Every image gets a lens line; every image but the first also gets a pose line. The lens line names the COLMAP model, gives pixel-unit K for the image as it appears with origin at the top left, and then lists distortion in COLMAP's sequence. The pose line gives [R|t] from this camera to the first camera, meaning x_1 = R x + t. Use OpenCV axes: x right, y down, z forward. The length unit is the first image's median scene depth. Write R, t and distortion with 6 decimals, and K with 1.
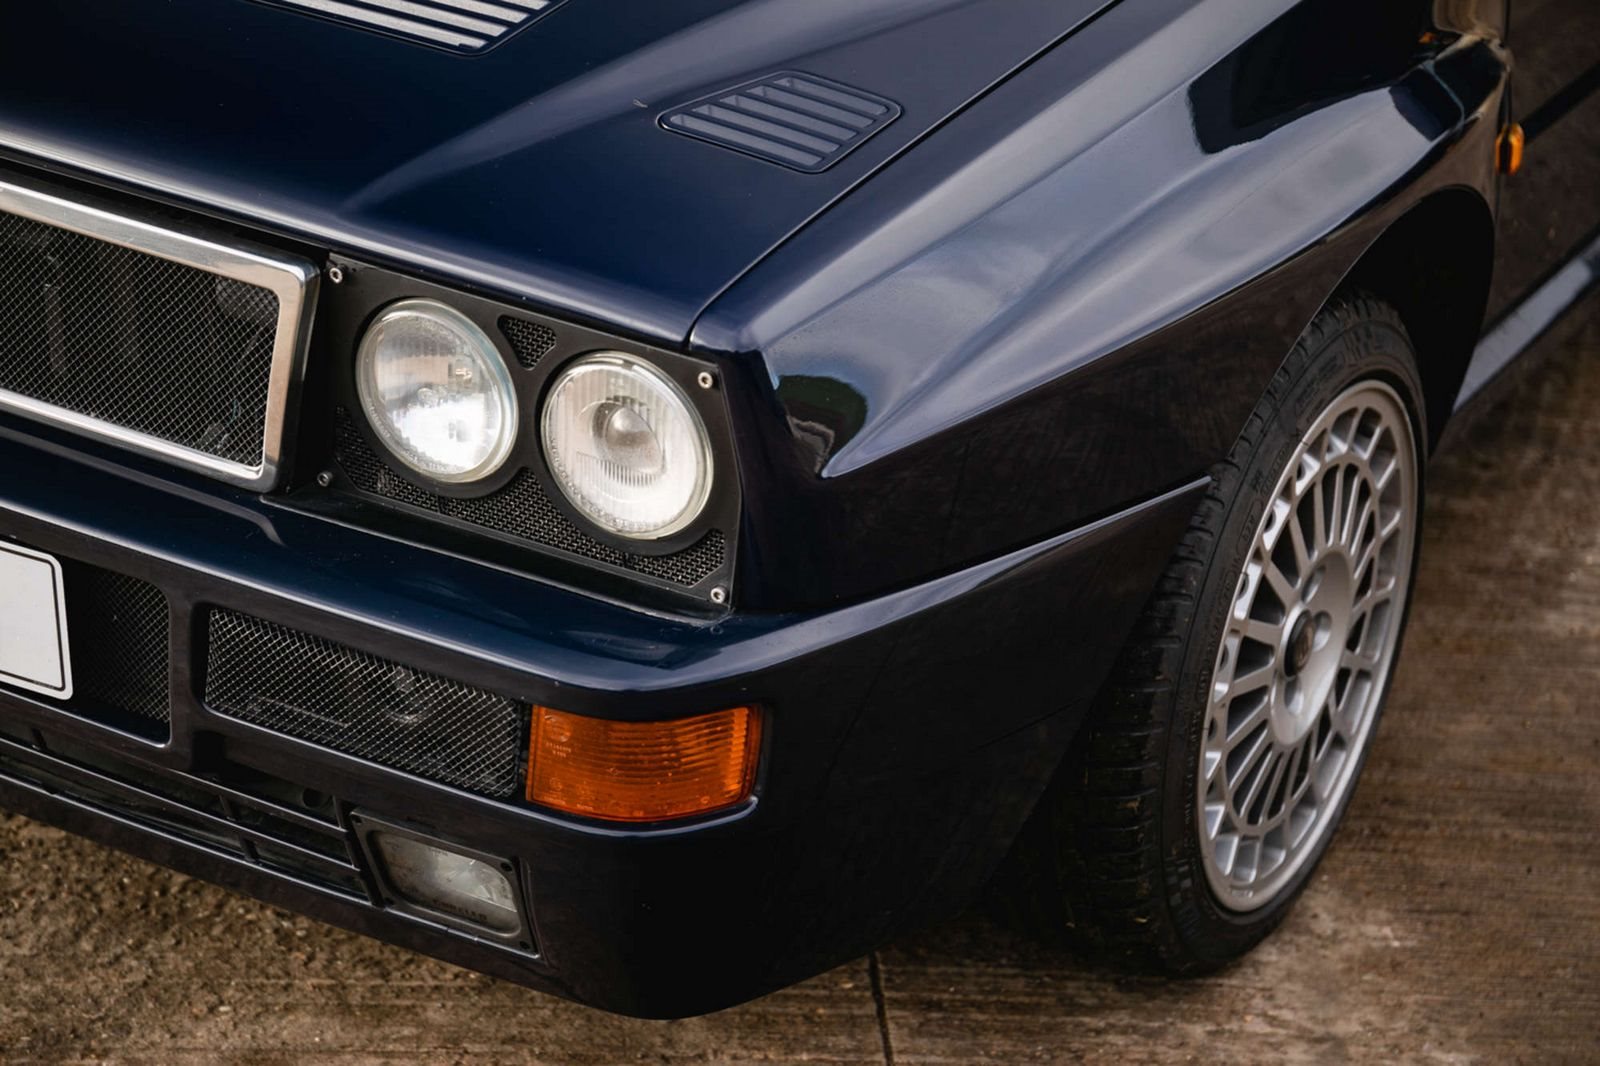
lens RADIAL K [[2893.0, 0, 816.9], [0, 2893.0, 555.5], [0, 0, 1]] dist [0.085873, 0.263689]
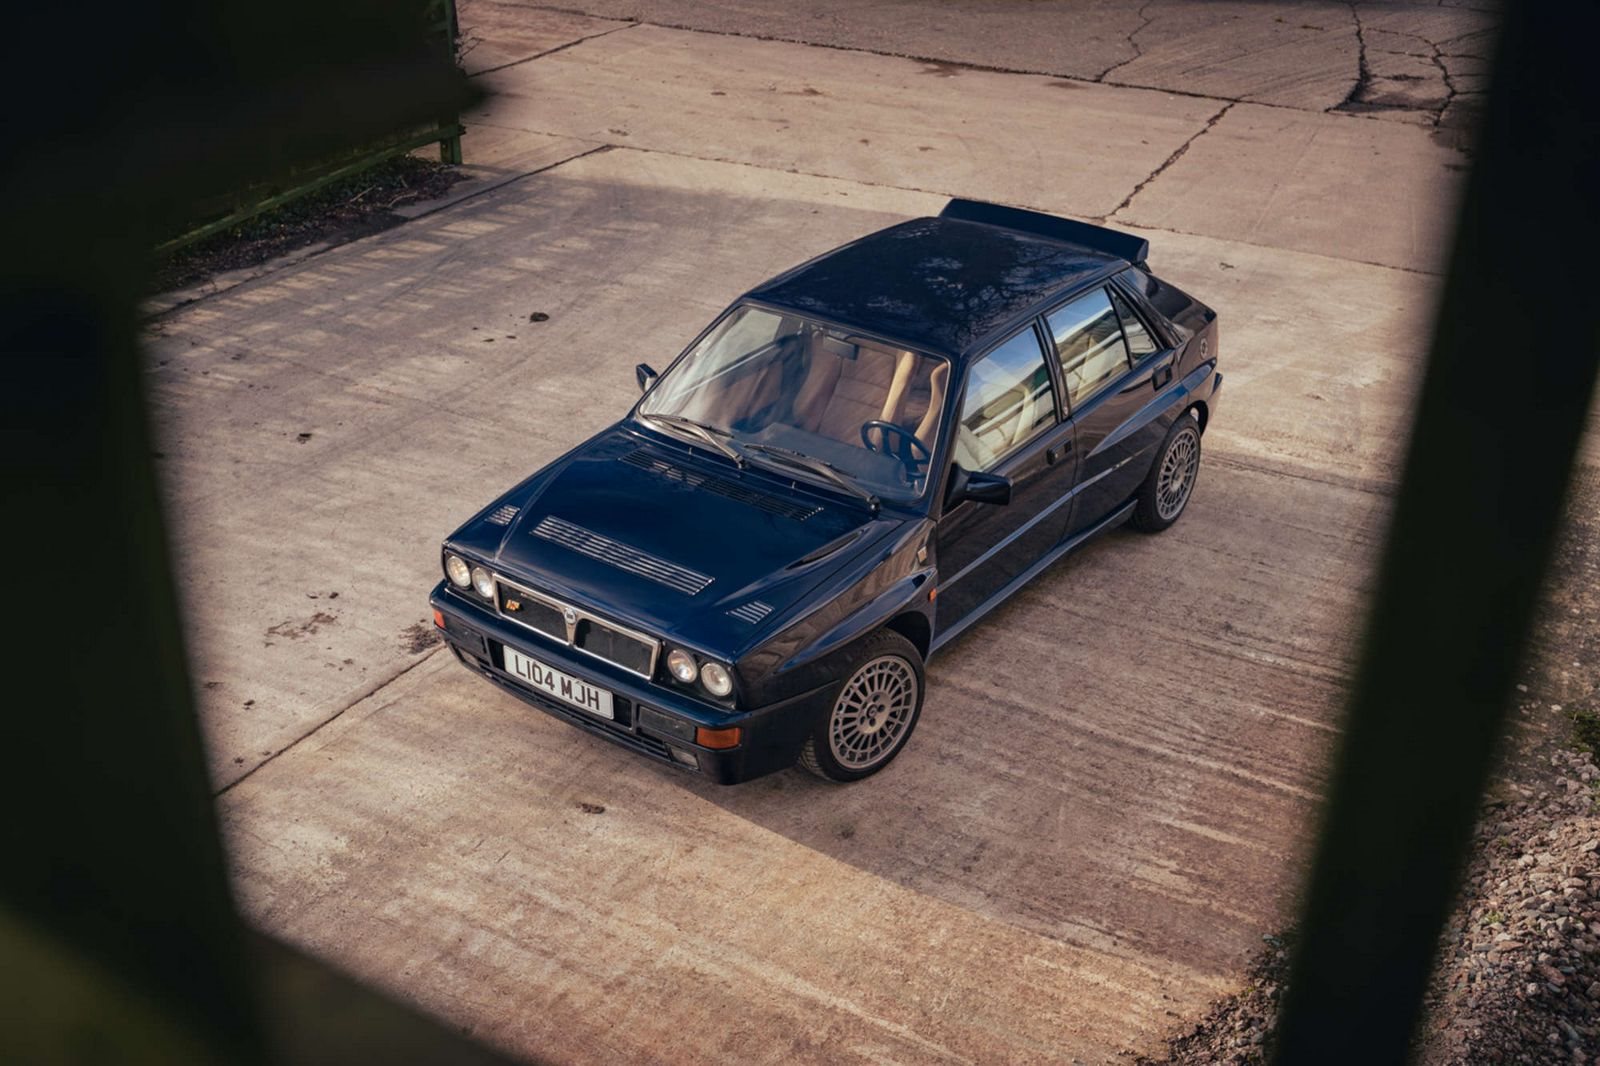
lens RADIAL K [[1971.8, 0, 800.0], [0, 1971.8, 533.0], [0, 0, 1]] dist [-0.399758, -0.001830]
pose [[0.992429, 0.019172, -0.121317, 0.407650], [-0.019149, 0.999816, 0.001350, -0.245337], [0.121320, 0.000983, 0.992613, -2.012695]]
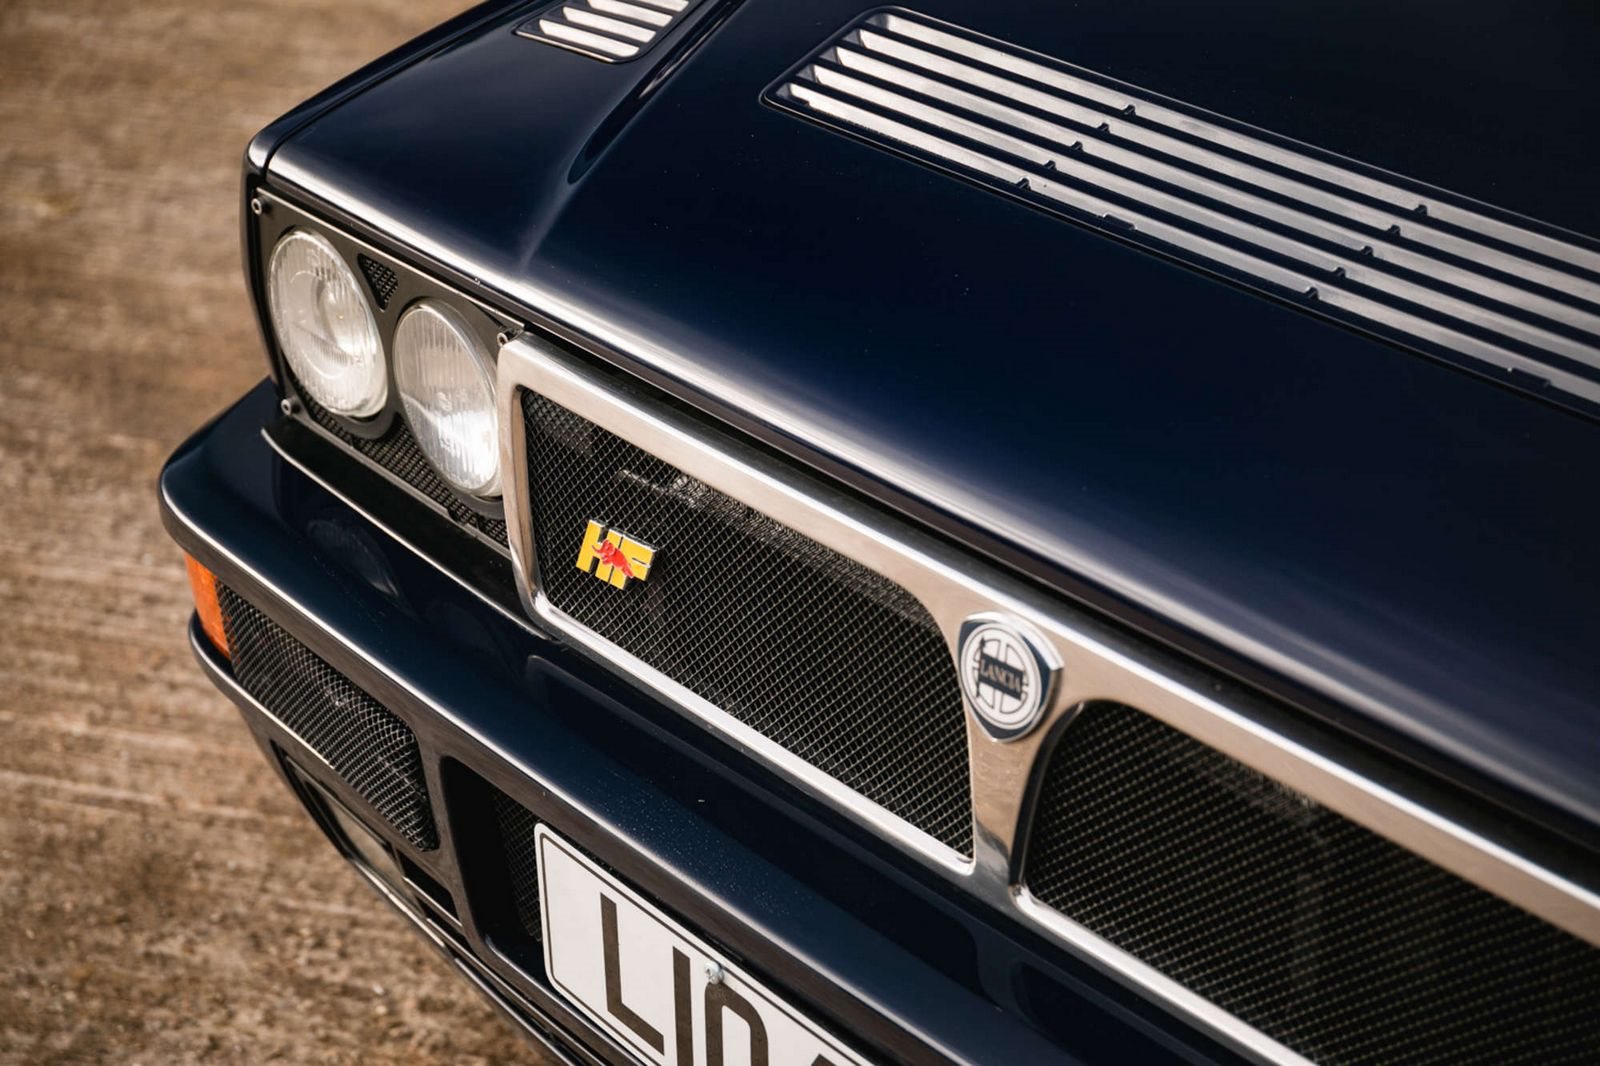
lens RADIAL K [[2893.0, 0, 816.9], [0, 2893.0, 555.5], [0, 0, 1]] dist [0.085873, 0.263689]
pose [[0.957951, 0.093951, -0.271115, -0.170830], [-0.083217, 0.995233, 0.050847, -0.159868], [0.274600, -0.026147, 0.961203, 0.302151]]
